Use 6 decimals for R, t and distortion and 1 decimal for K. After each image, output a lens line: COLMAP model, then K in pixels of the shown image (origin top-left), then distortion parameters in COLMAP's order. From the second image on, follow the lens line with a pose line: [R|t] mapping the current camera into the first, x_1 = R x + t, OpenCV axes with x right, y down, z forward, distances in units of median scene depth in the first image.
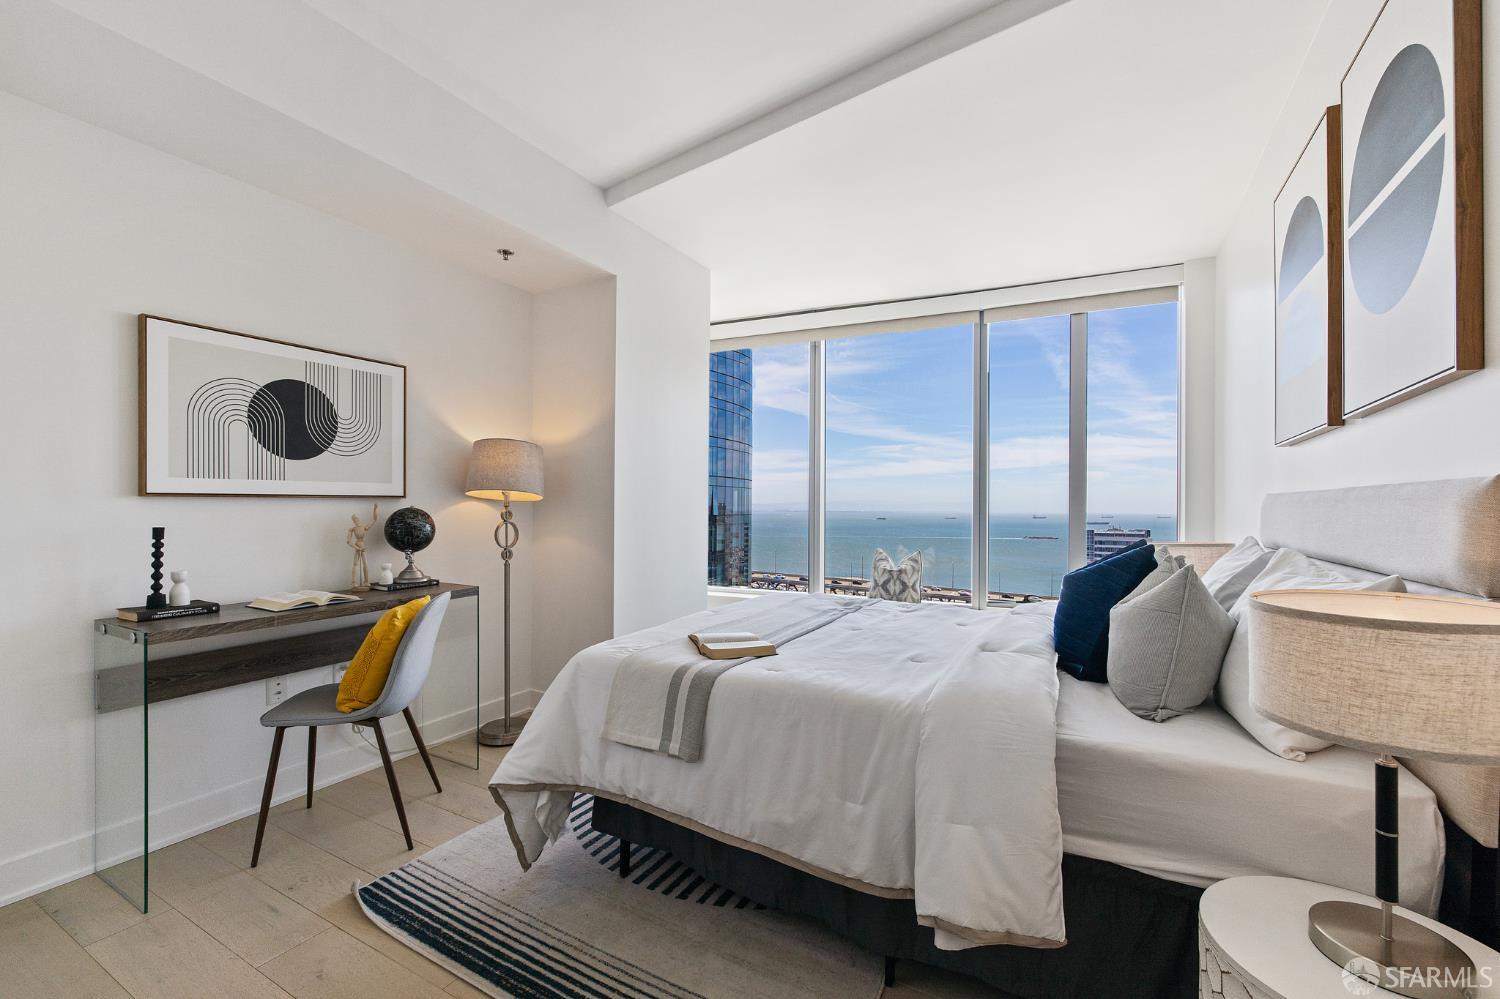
lens RADIAL K [[629.6, 0, 750.5], [0, 629.6, 503.7], [0, 0, 1]] dist [-0.003431, 0.000515]
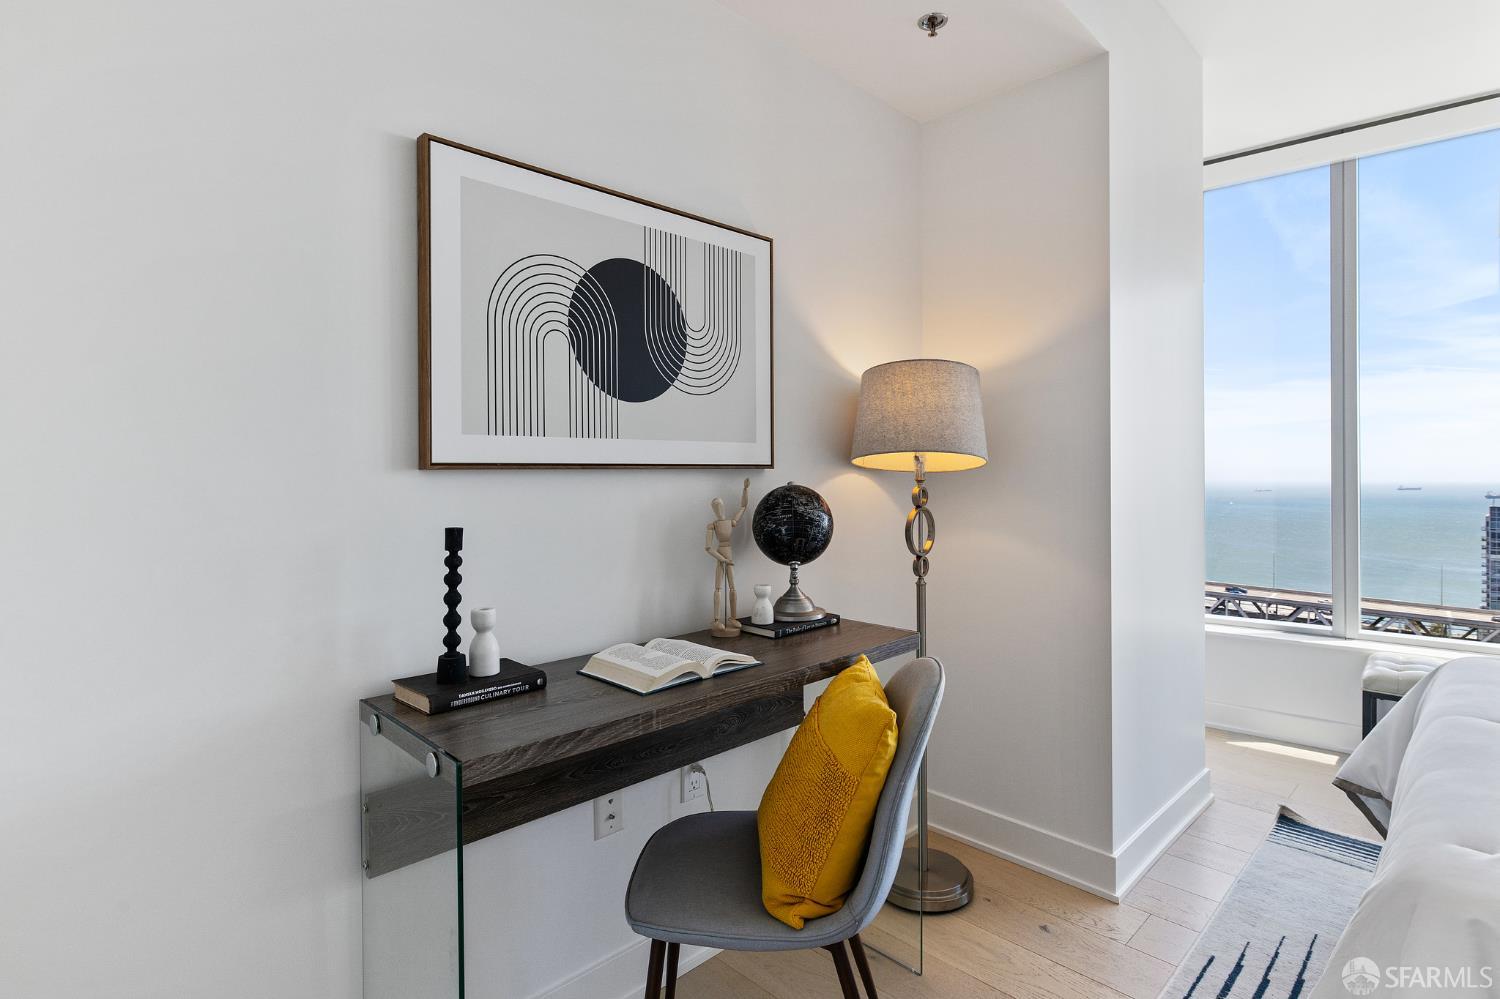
lens RADIAL K [[763.0, 0, 742.3], [0, 763.0, 468.2], [0, 0, 1]] dist [-0.006535, 0.000235]
pose [[0.957435, -0.011809, -0.288407, -0.412012], [0.009887, 0.999918, -0.008121, -0.003874], [0.288479, 0.004924, 0.957474, 0.357194]]
